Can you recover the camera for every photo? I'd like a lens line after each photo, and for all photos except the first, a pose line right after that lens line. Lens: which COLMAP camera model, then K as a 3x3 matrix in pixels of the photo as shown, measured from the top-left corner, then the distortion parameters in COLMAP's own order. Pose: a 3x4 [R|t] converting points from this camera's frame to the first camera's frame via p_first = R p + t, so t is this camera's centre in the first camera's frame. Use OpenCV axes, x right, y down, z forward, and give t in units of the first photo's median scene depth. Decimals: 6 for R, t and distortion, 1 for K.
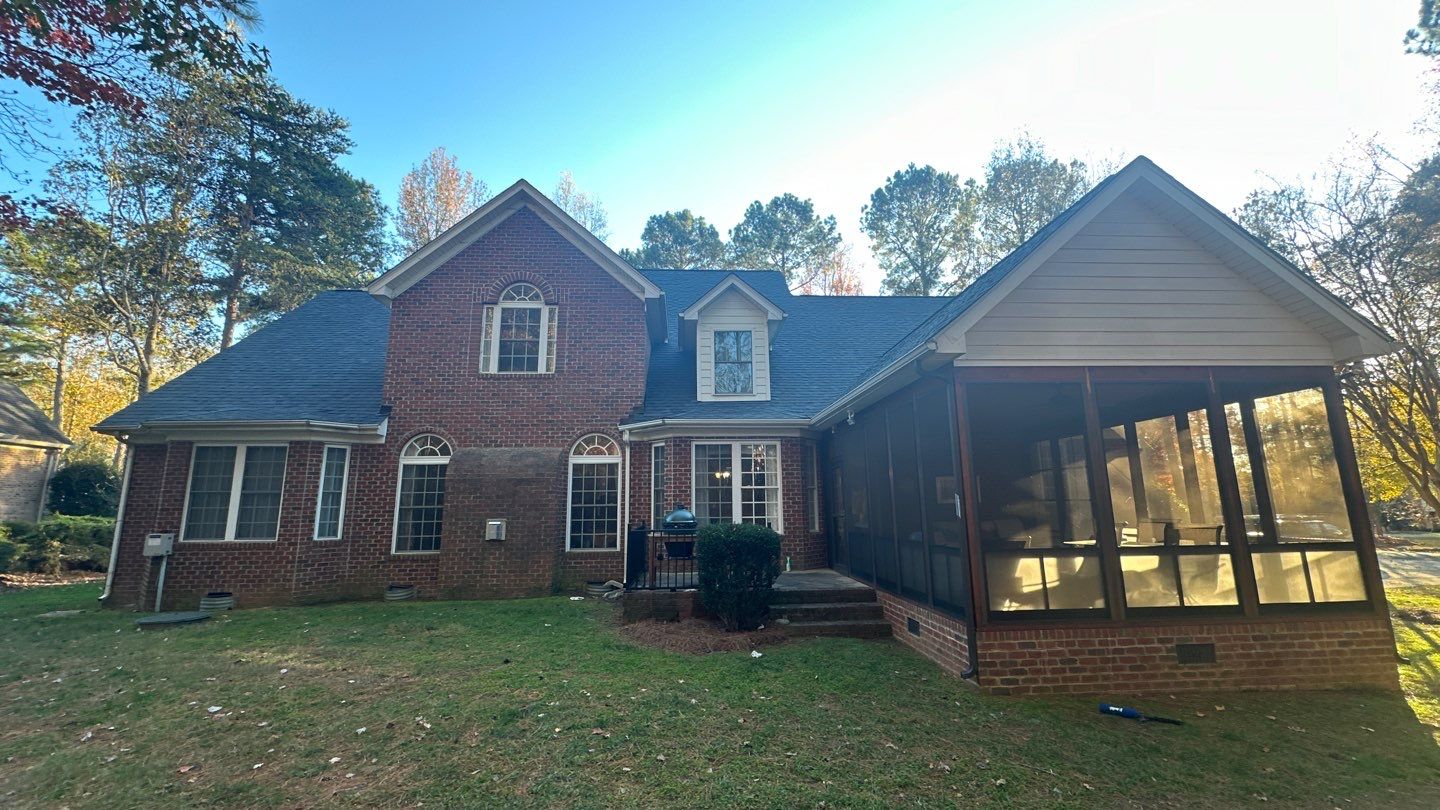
lens RADIAL K [[573.3, 0, 729.0], [0, 573.3, 401.8], [0, 0, 1]] dist [-0.011597, 0.000063]
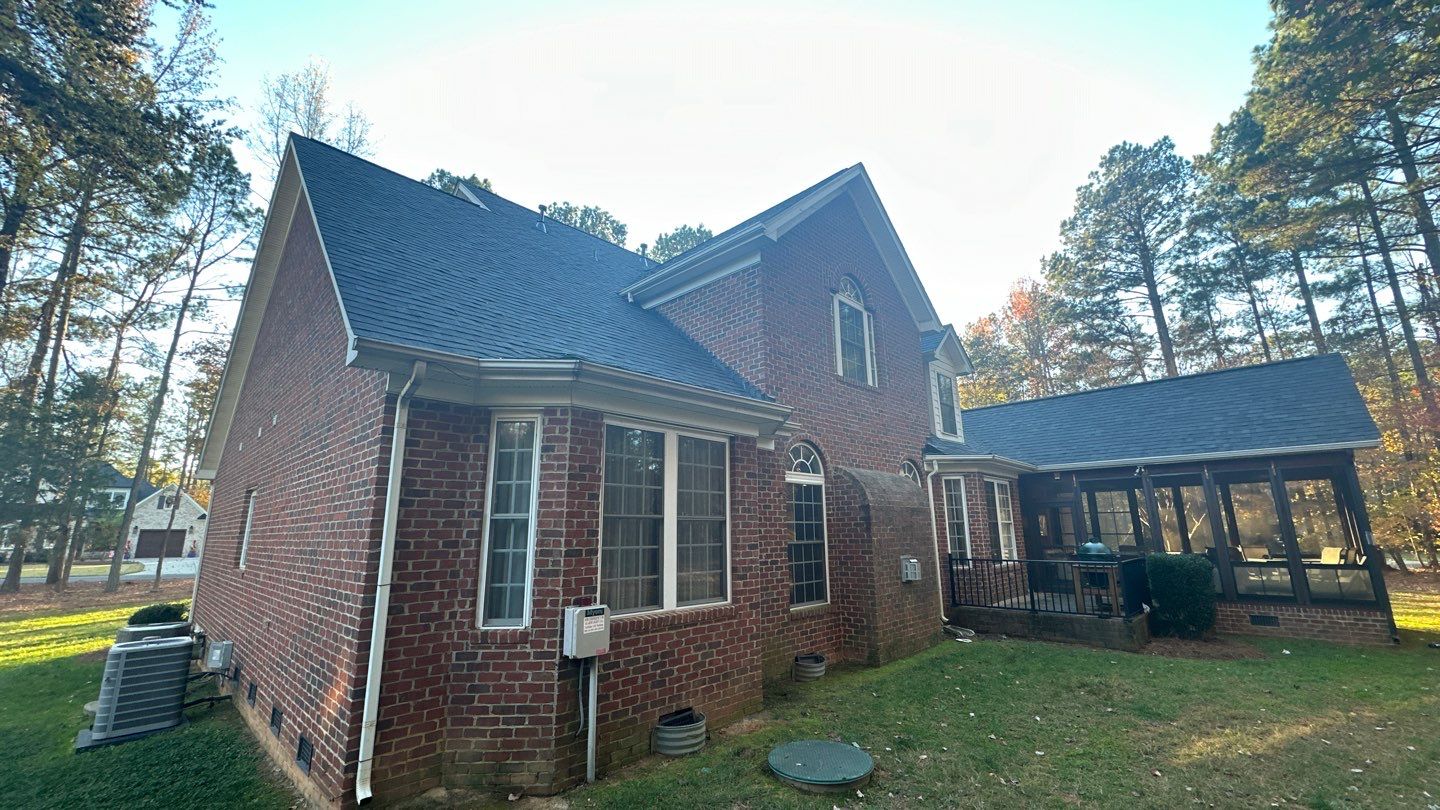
lens RADIAL K [[573.3, 0, 729.0], [0, 573.3, 401.8], [0, 0, 1]] dist [-0.011597, 0.000063]
pose [[0.741485, 0.153090, 0.653271, -1.177961], [-0.115833, 0.988211, -0.100106, 0.095796], [-0.660895, -0.001443, 0.750477, 0.540209]]
